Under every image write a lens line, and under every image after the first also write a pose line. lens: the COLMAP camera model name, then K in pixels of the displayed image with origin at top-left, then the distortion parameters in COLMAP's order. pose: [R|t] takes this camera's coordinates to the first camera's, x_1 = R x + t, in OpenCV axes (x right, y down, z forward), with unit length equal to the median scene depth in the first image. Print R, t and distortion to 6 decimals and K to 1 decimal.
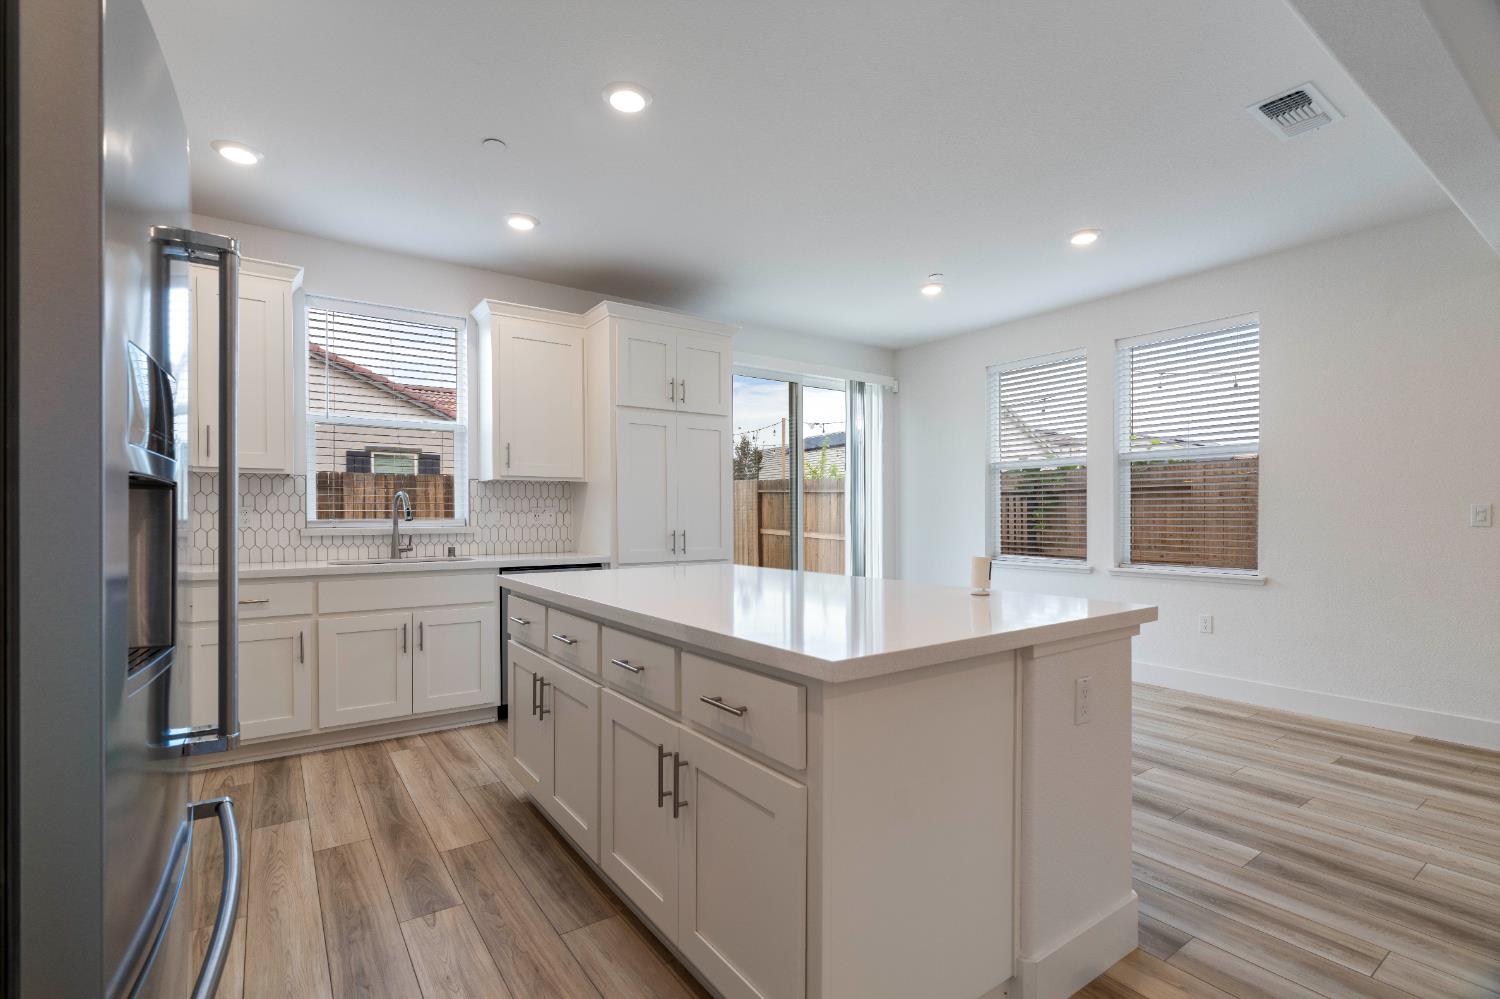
lens RADIAL K [[684.7, 0, 740.9], [0, 684.7, 517.0], [0, 0, 1]] dist [0.000655, 0.000399]
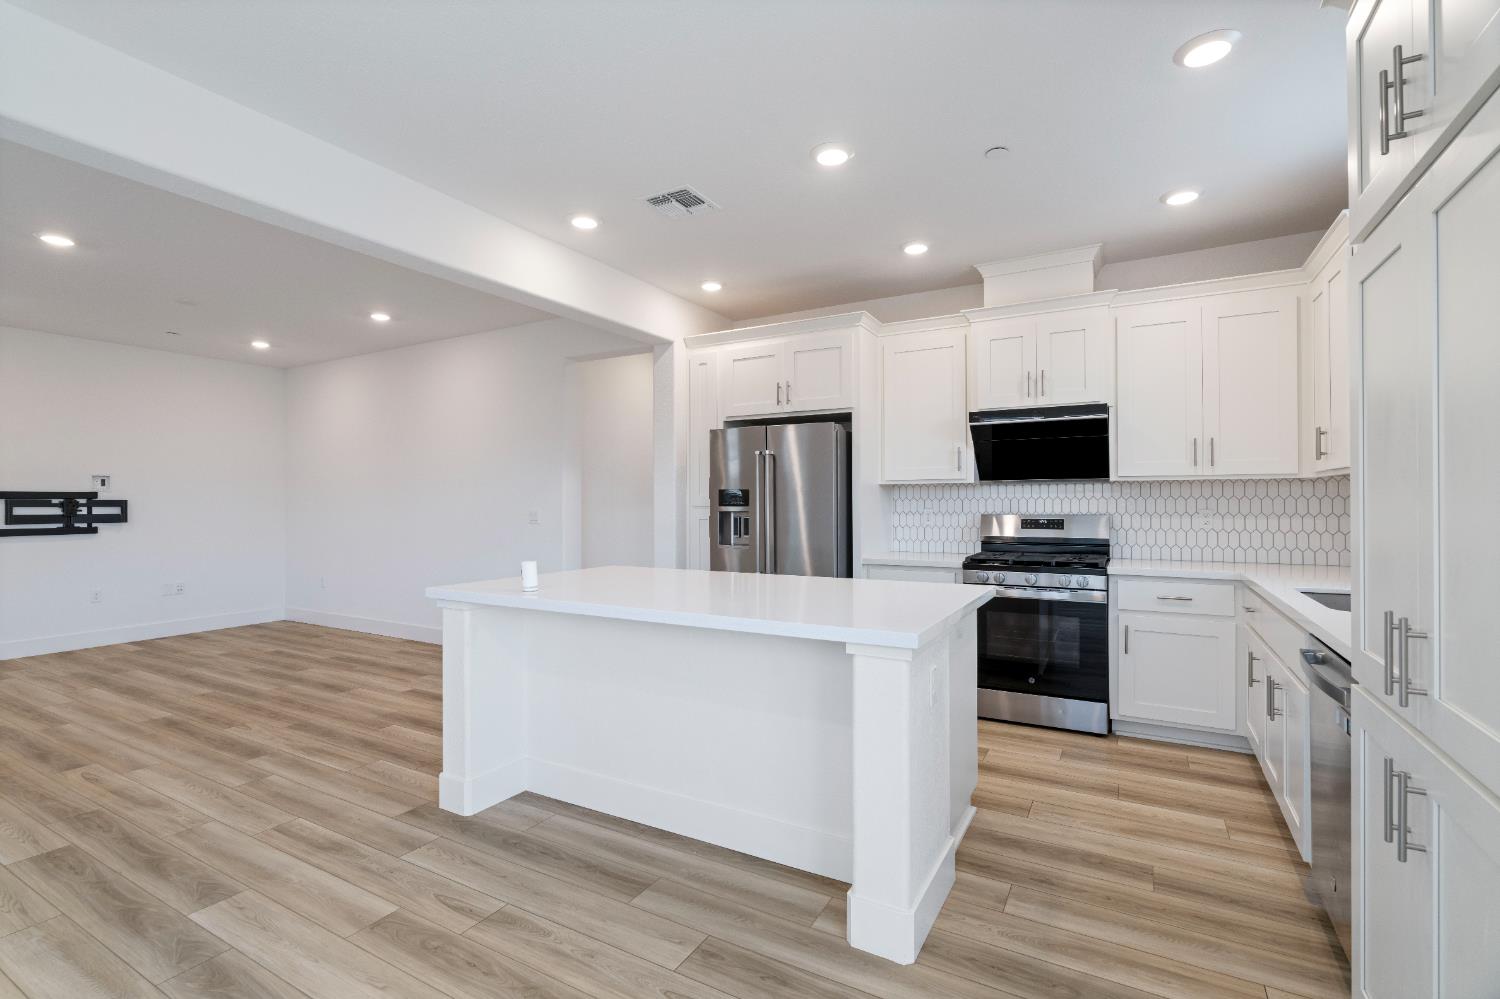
lens RADIAL K [[680.1, 0, 750.0], [0, 680.1, 499.5], [0, 0, 1]] dist [-0.002907, 0.000364]
pose [[-0.900788, 0.003799, -0.434242, 0.281264], [0.005011, 0.999986, -0.001645, -0.028857], [0.434230, -0.003658, -0.900795, 1.238945]]
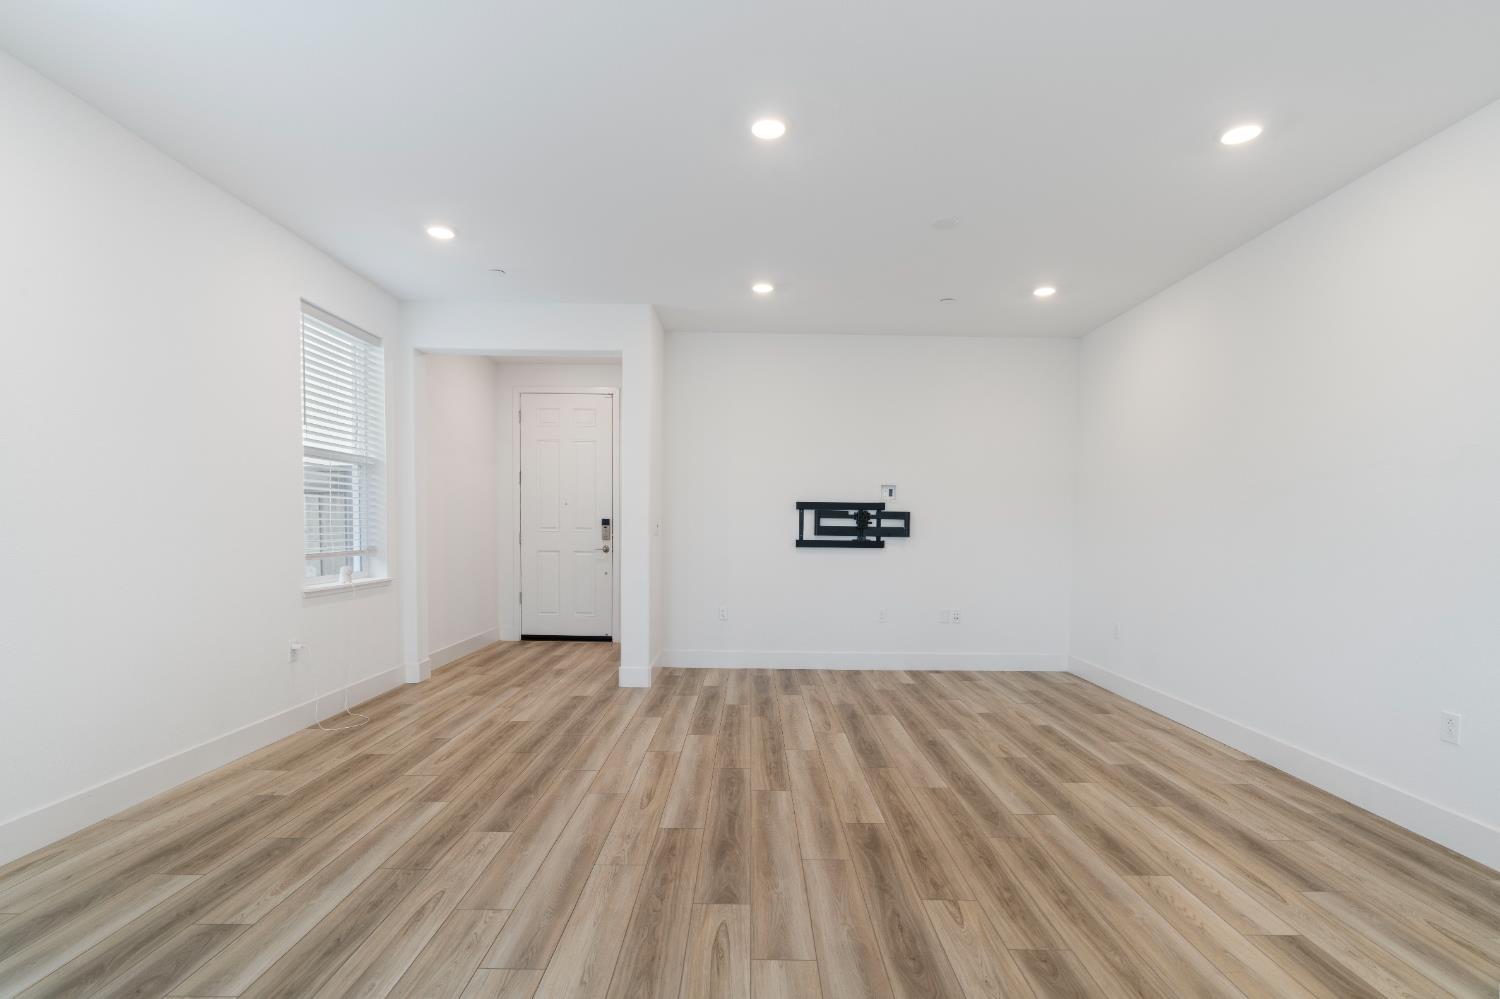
lens RADIAL K [[699.3, 0, 752.2], [0, 699.3, 561.8], [0, 0, 1]] dist [-0.001095, -0.000140]
pose [[-0.823130, -0.036205, 0.566697, 0.344505], [-0.010100, 0.998741, 0.049137, -0.002600], [-0.567763, 0.034722, -0.822460, 0.580494]]
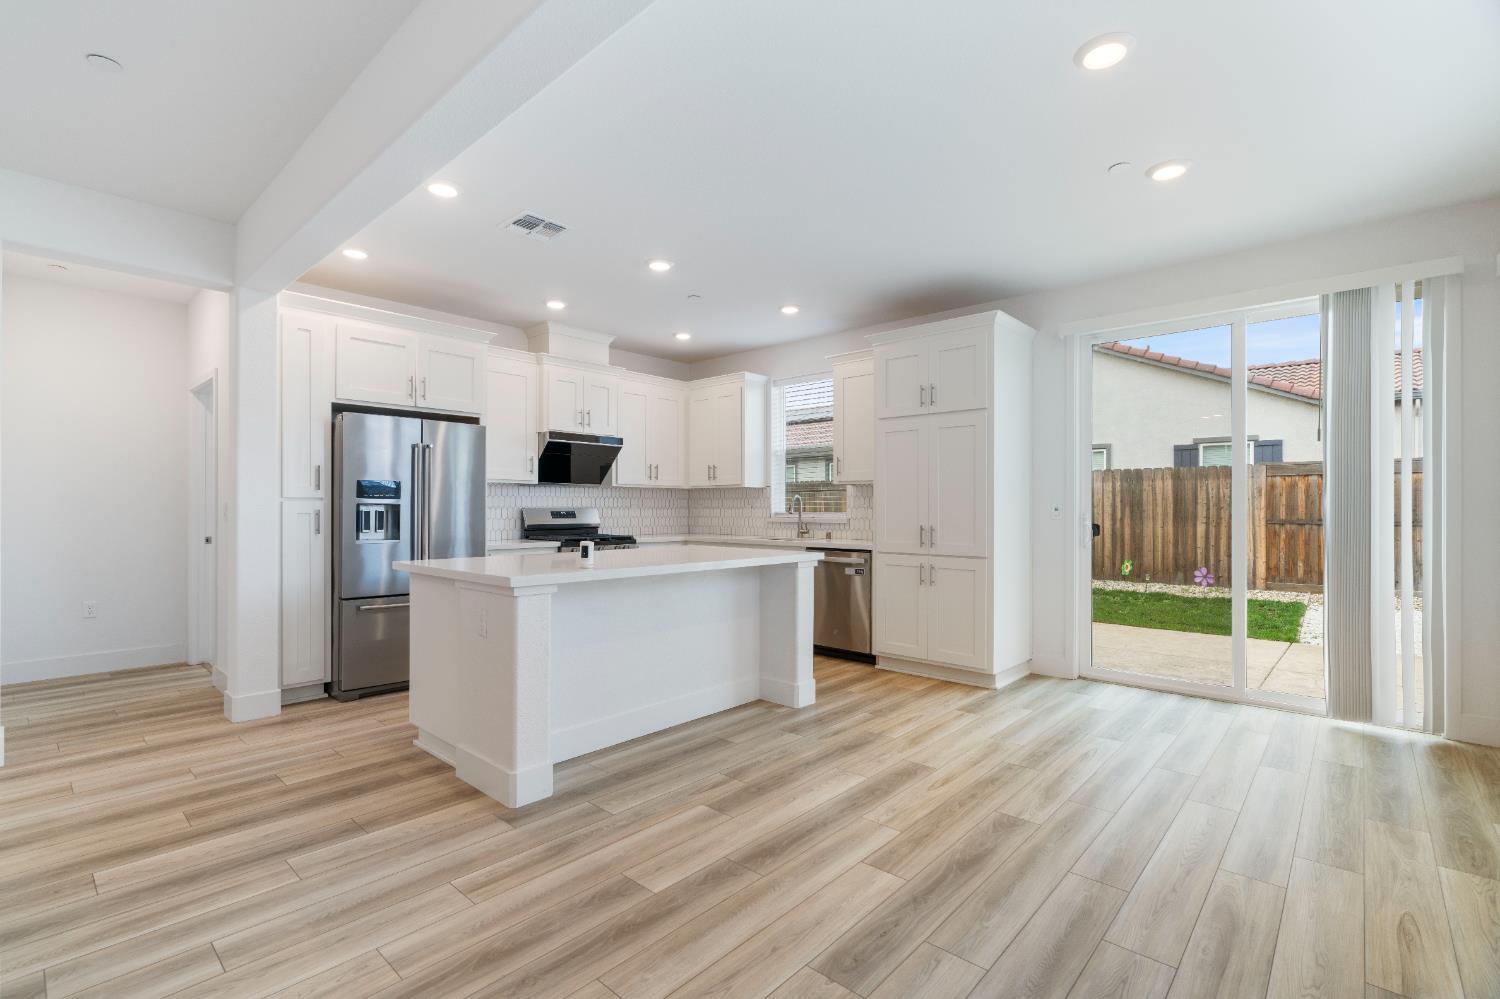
lens RADIAL K [[675.3, 0, 744.1], [0, 675.3, 501.9], [0, 0, 1]] dist [-0.004272, -0.000200]
pose [[0.220170, -0.006014, -0.975443, 0.962857], [-0.004164, 0.999966, -0.007106, -0.009279], [0.975453, 0.005626, 0.220138, 0.535854]]
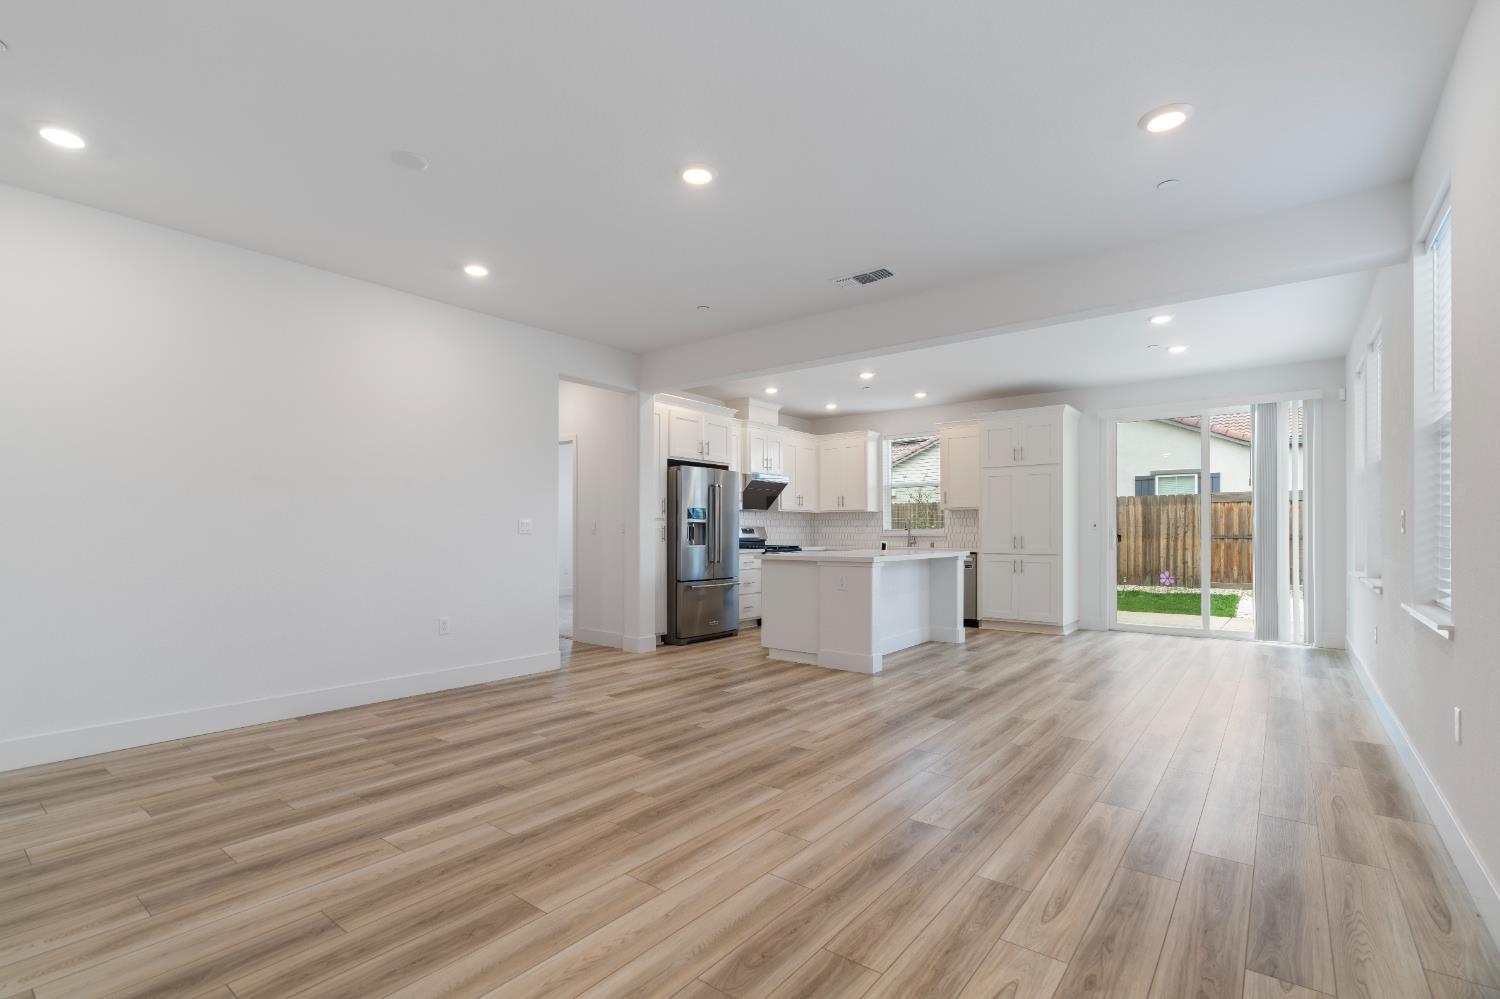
lens RADIAL K [[684.5, 0, 748.1], [0, 684.5, 525.0], [0, 0, 1]] dist [-0.002548, -0.000089]
pose [[0.295058, -0.007437, -0.955450, 1.475501], [-0.001279, 0.999966, -0.008178, 0.008586], [0.955478, 0.003635, 0.295039, -0.164937]]
